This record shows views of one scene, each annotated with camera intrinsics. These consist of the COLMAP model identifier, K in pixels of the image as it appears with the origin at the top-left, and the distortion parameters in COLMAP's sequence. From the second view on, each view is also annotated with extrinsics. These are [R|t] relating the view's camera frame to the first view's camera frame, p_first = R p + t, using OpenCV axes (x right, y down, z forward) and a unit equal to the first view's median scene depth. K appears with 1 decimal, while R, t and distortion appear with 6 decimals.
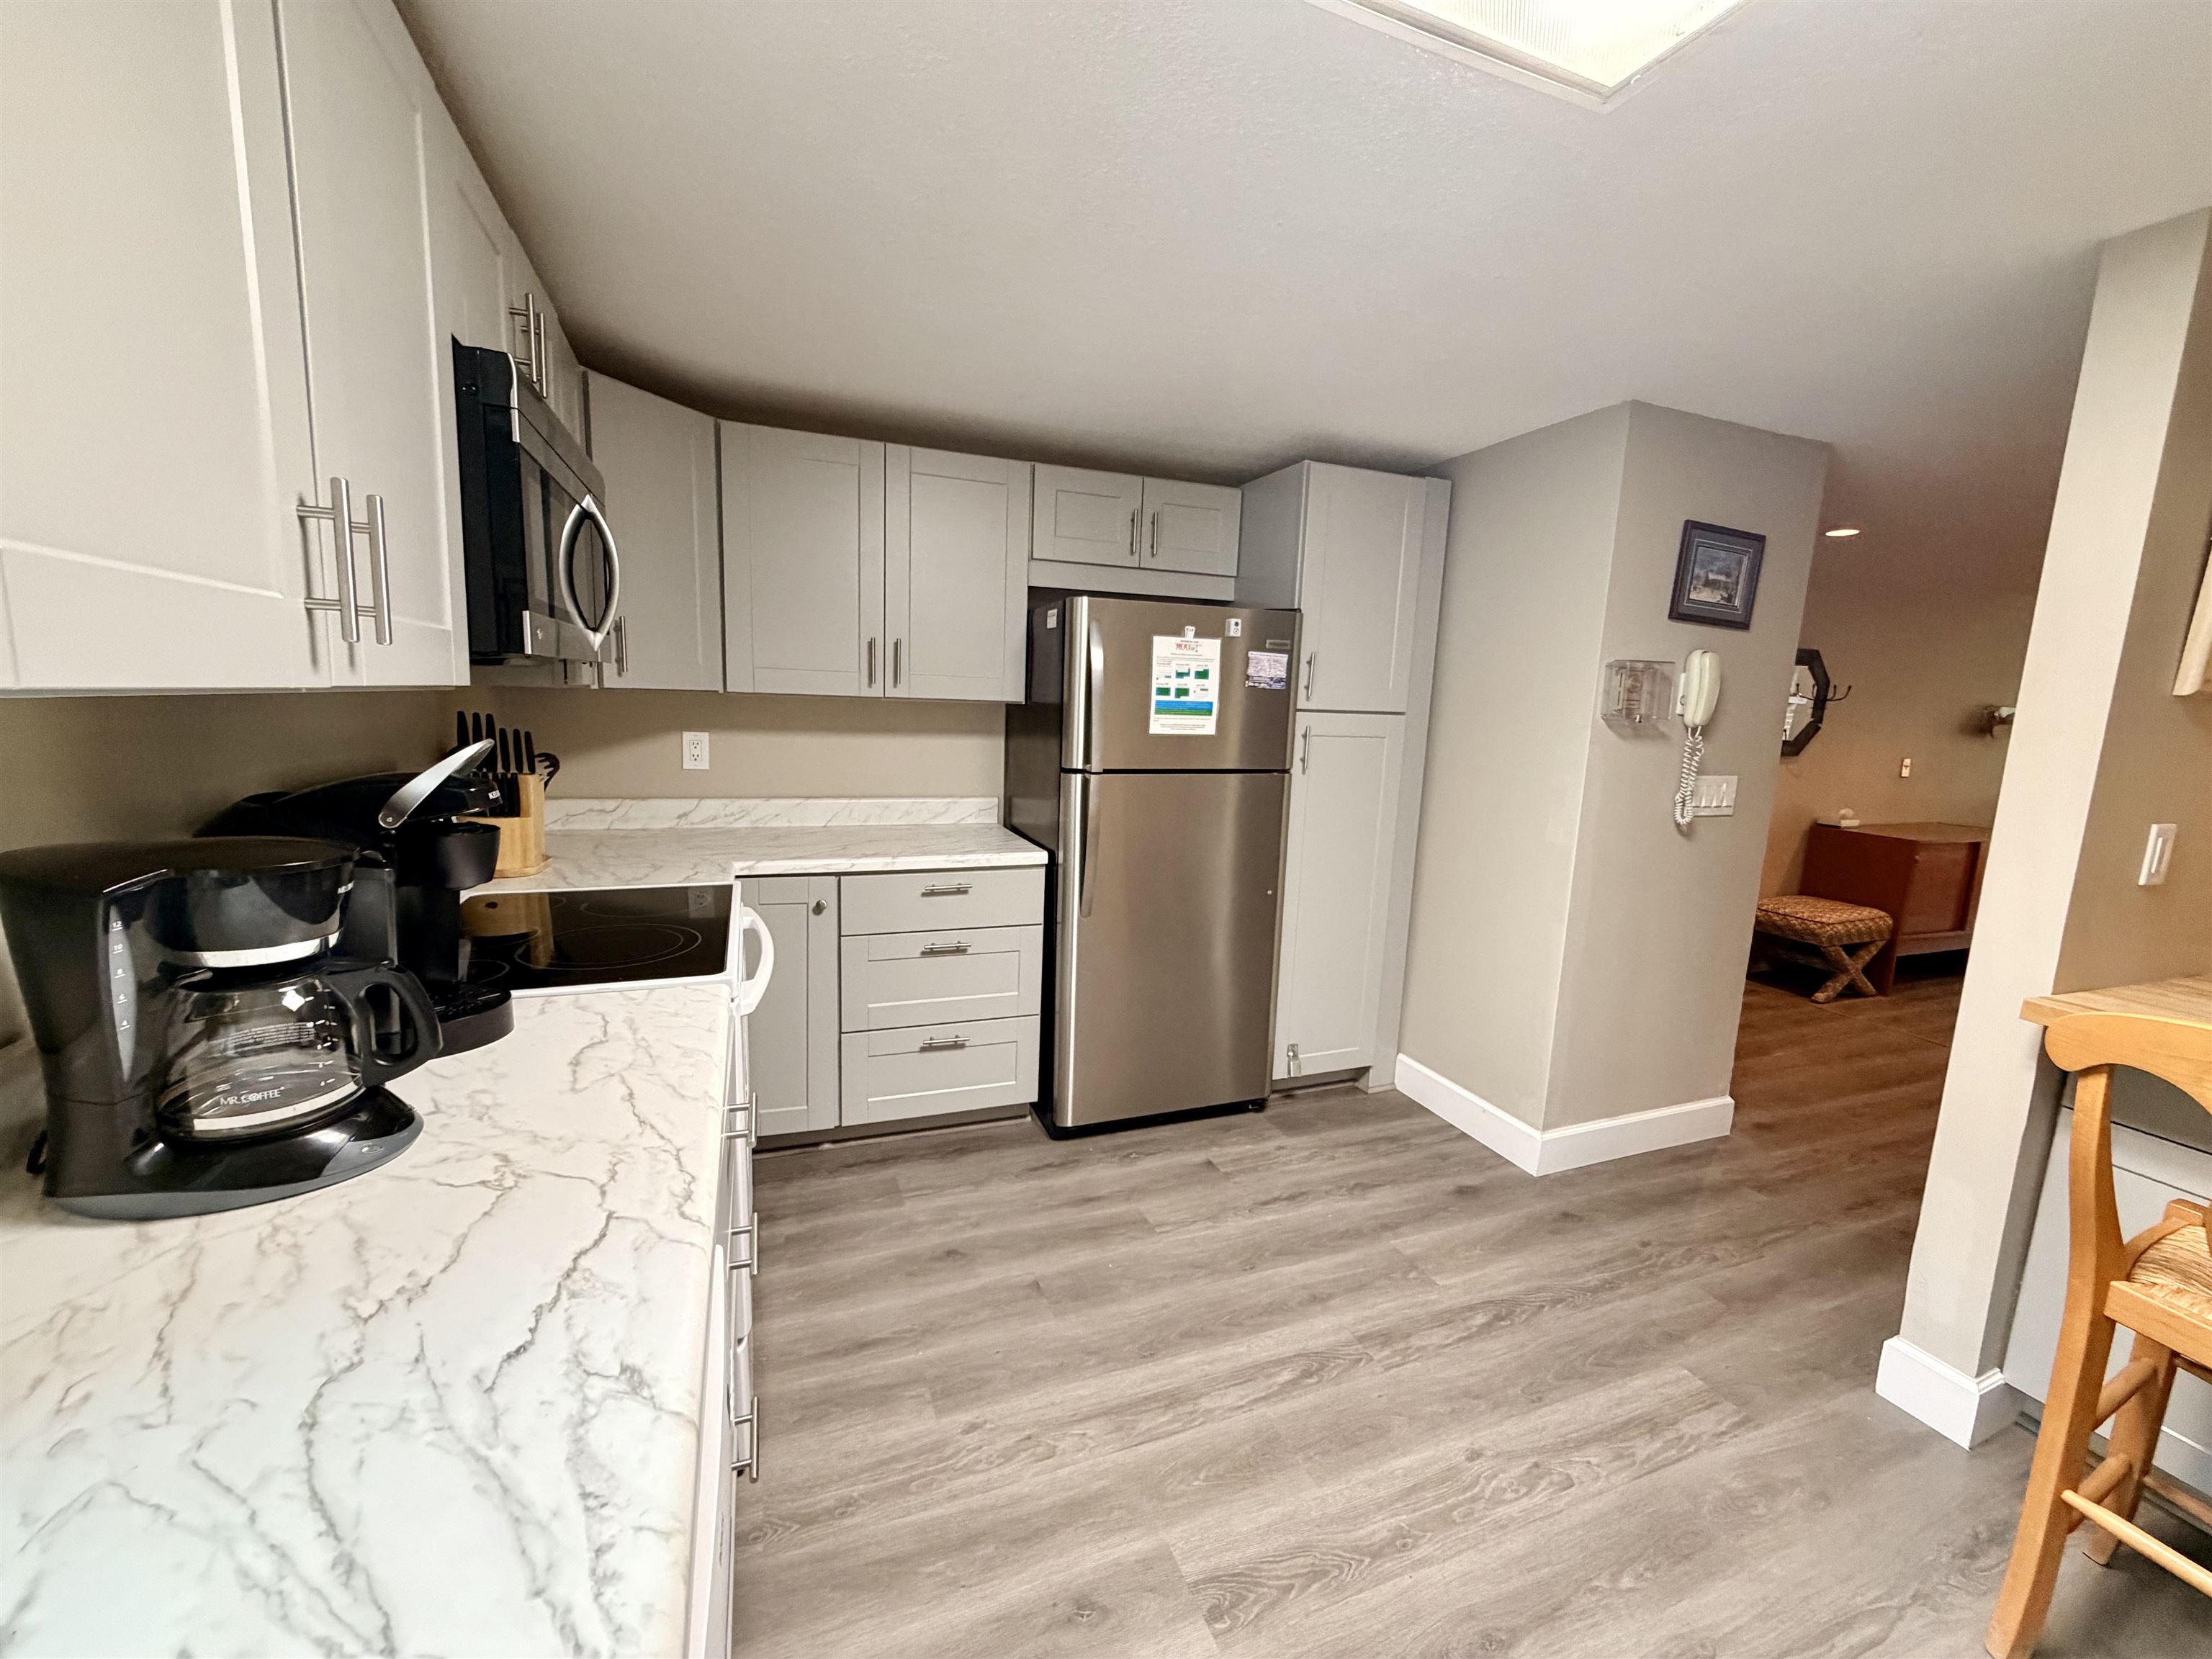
lens RADIAL K [[882.1, 0, 1101.3], [0, 882.1, 830.7], [0, 0, 1]] dist [-0.000616, 0.000291]
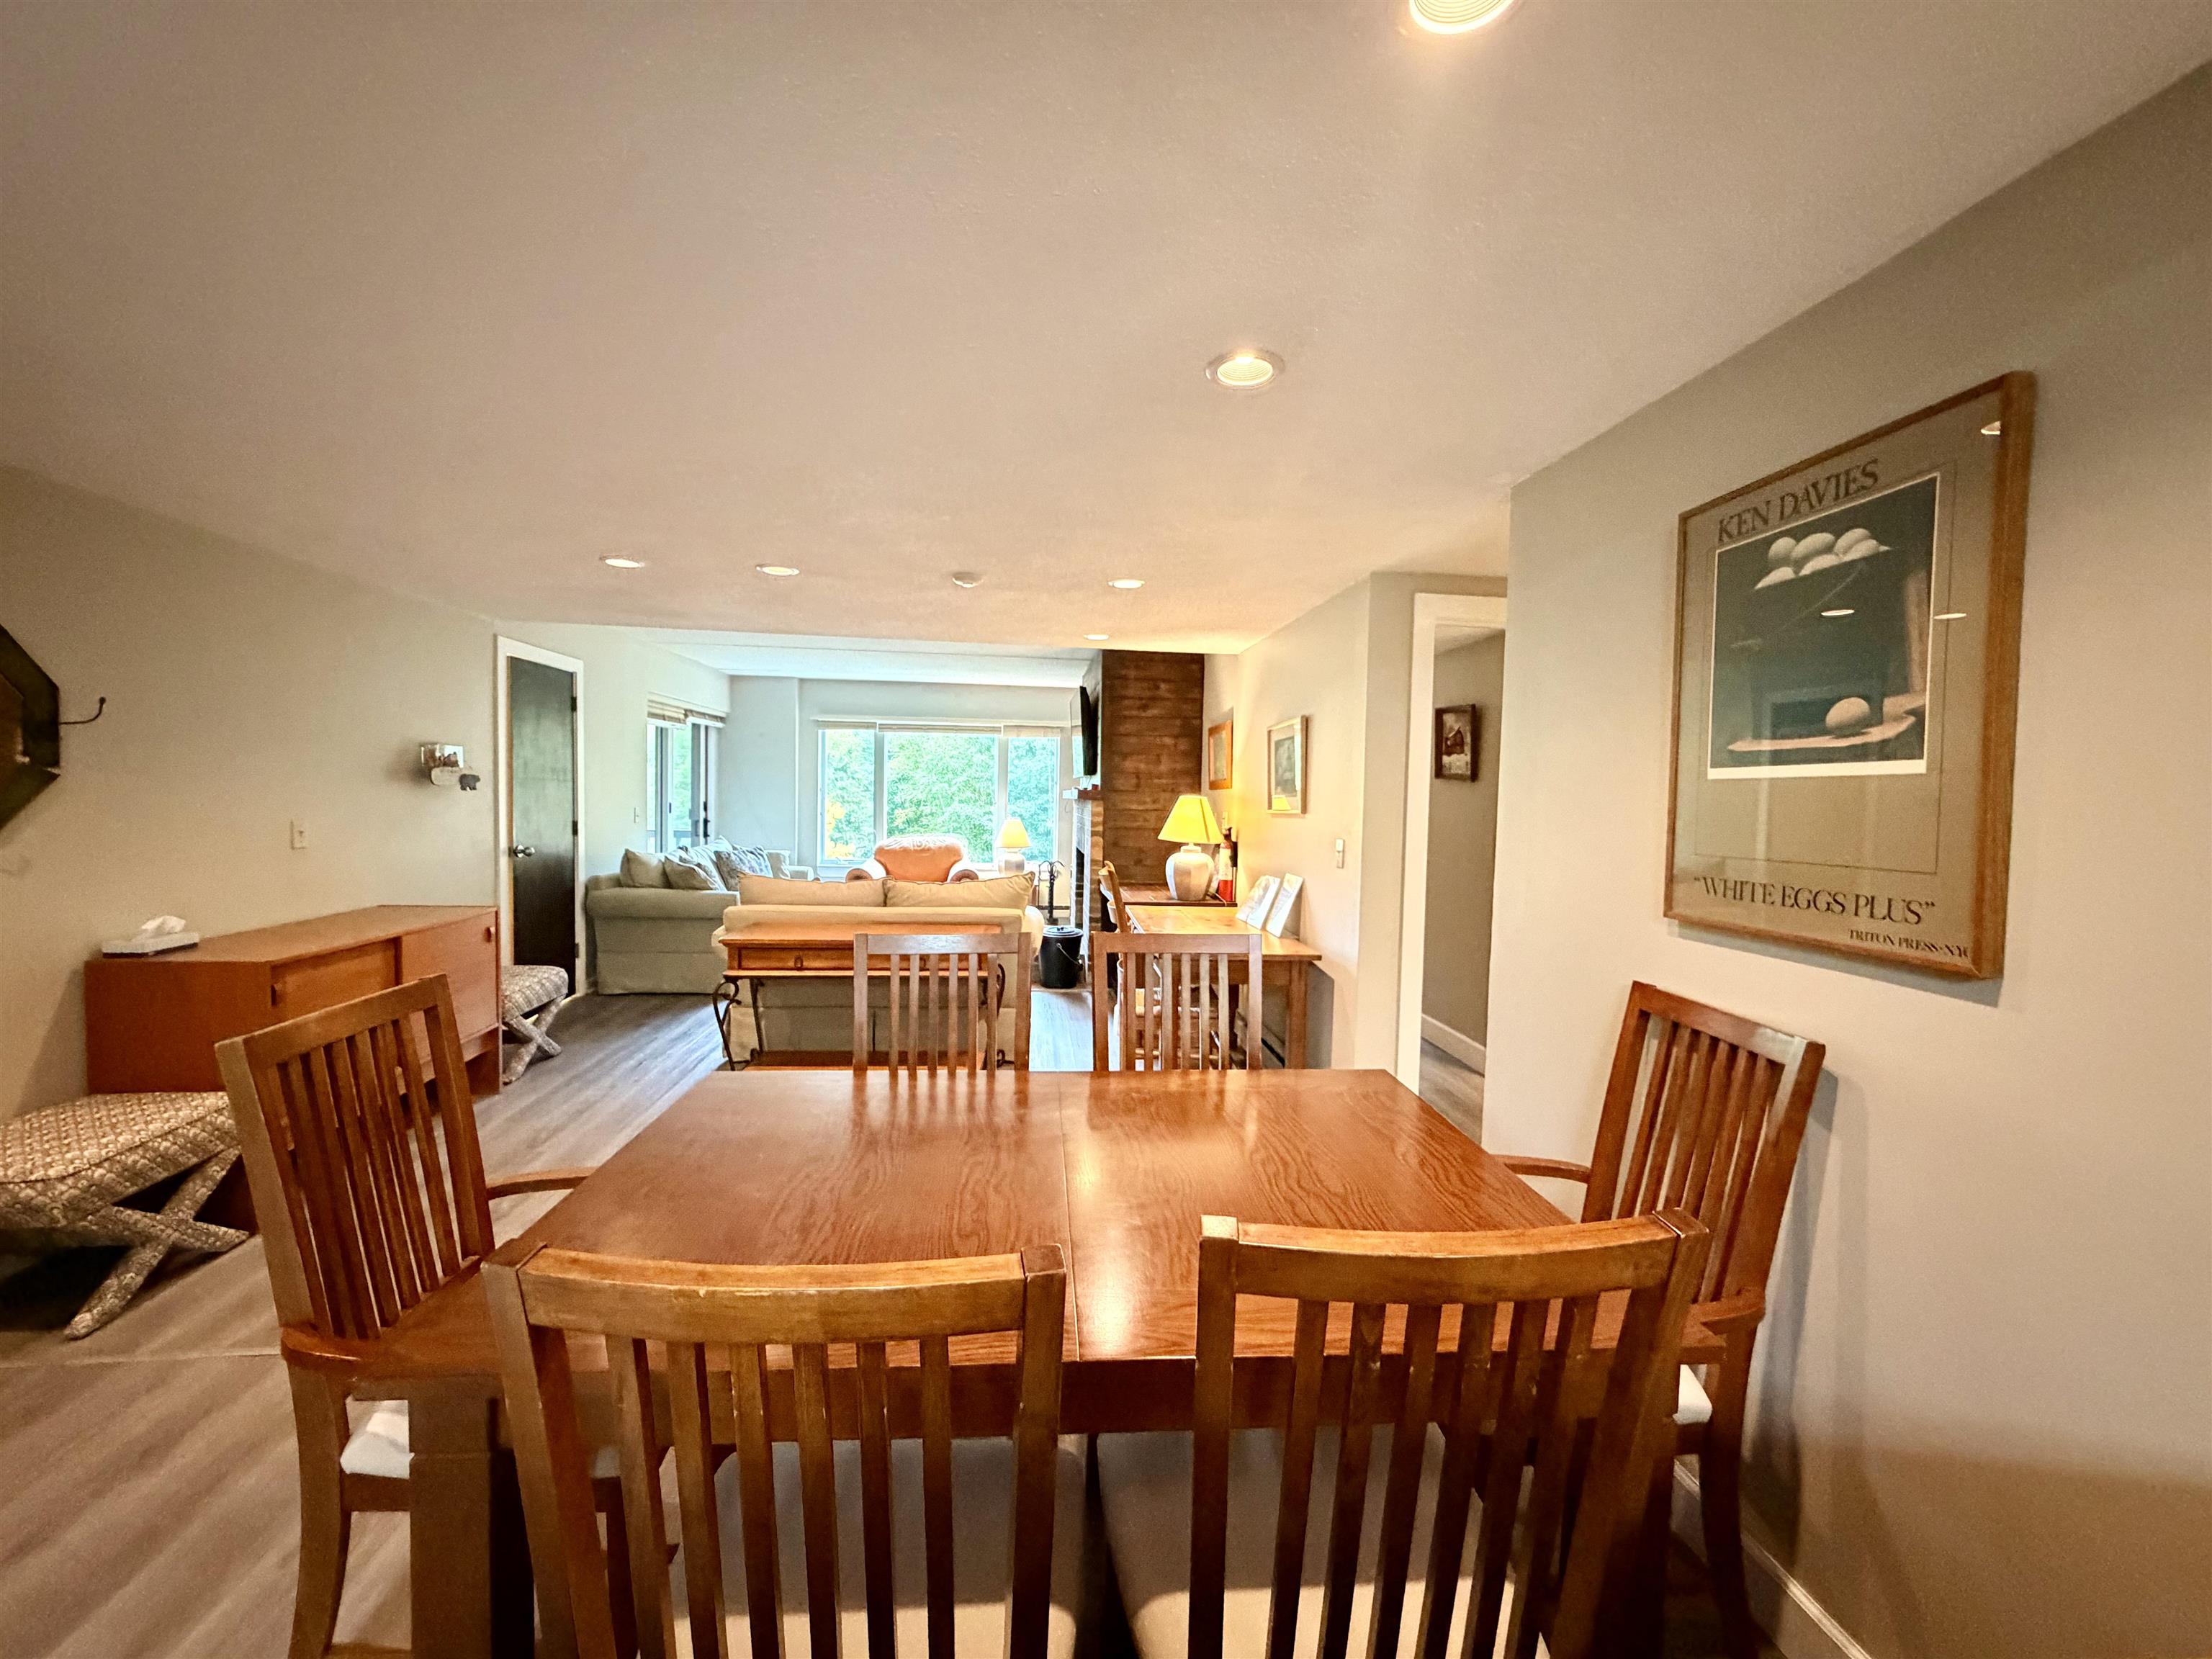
lens RADIAL K [[882.1, 0, 1101.3], [0, 882.1, 830.7], [0, 0, 1]] dist [-0.000616, 0.000291]
pose [[0.269439, -0.079321, 0.959745, 0.914557], [0.134108, 0.989982, 0.044170, -0.047353], [-0.953634, 0.116808, 0.277377, 0.519666]]
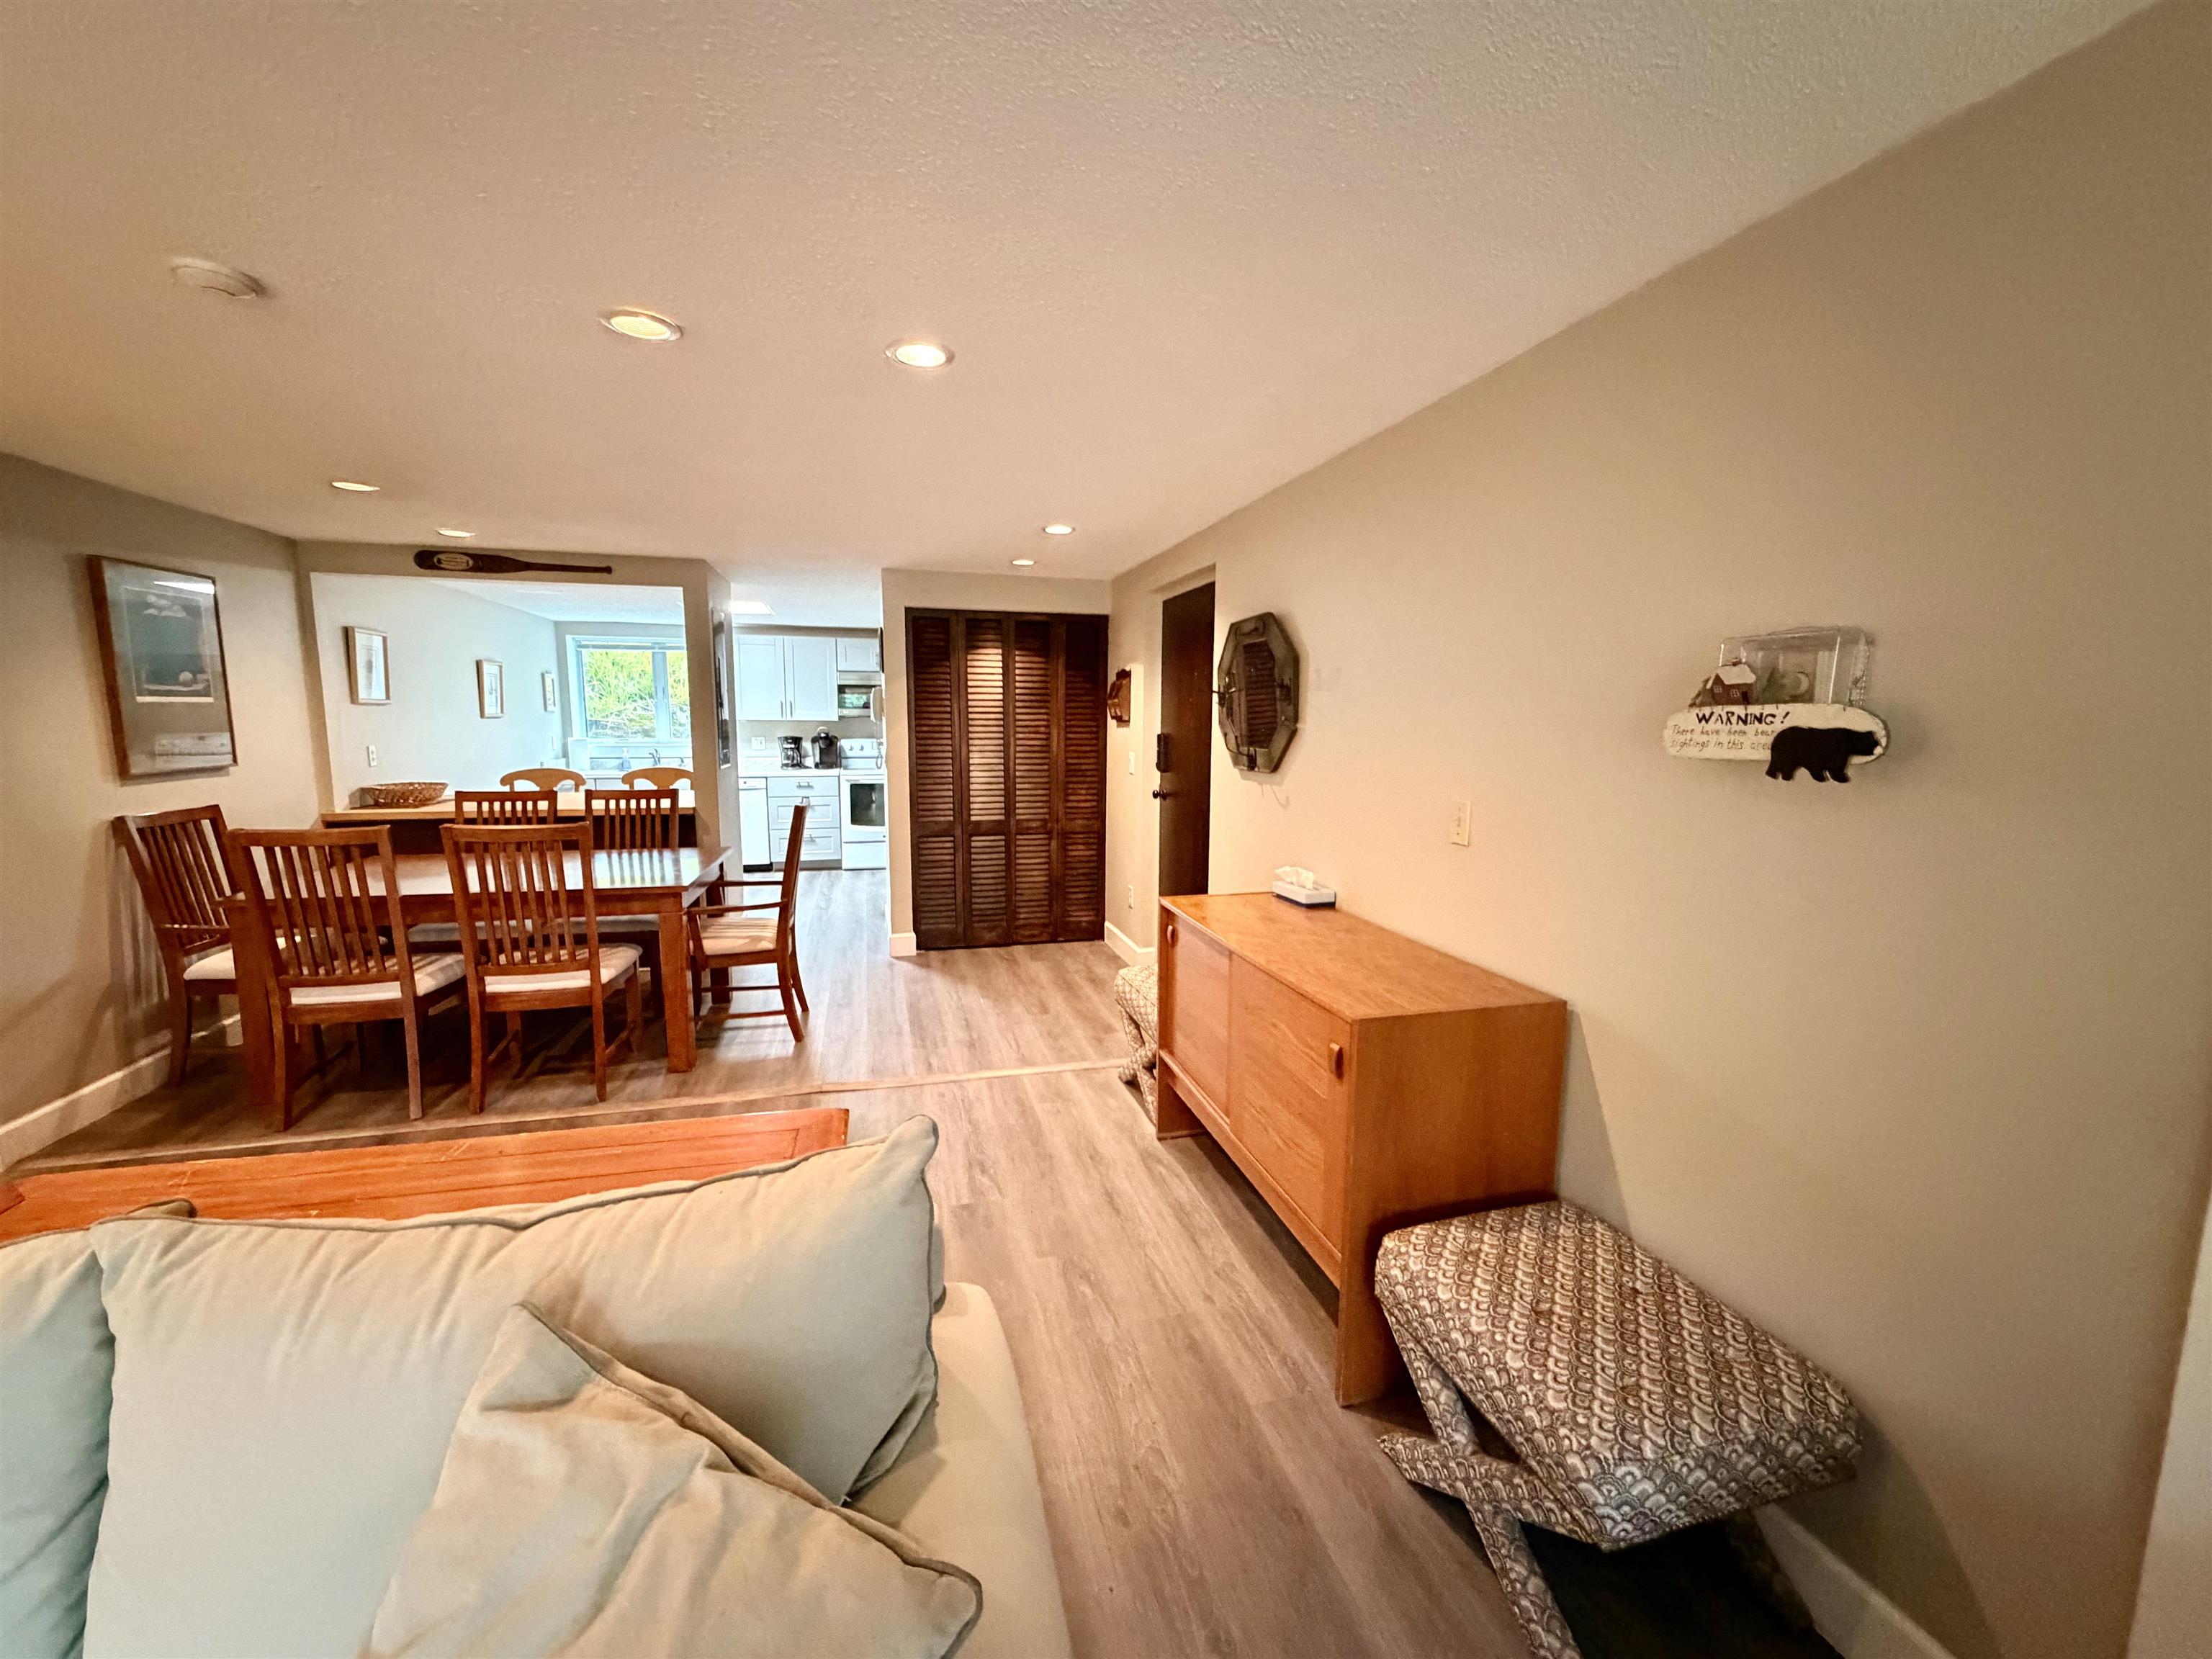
lens RADIAL K [[882.1, 0, 1101.3], [0, 882.1, 830.7], [0, 0, 1]] dist [-0.000616, 0.000291]
pose [[-0.111035, 0.086404, -0.990053, 2.758690], [-0.161290, 0.981439, 0.103741, -0.171251], [0.980641, 0.171204, -0.095038, 1.787911]]
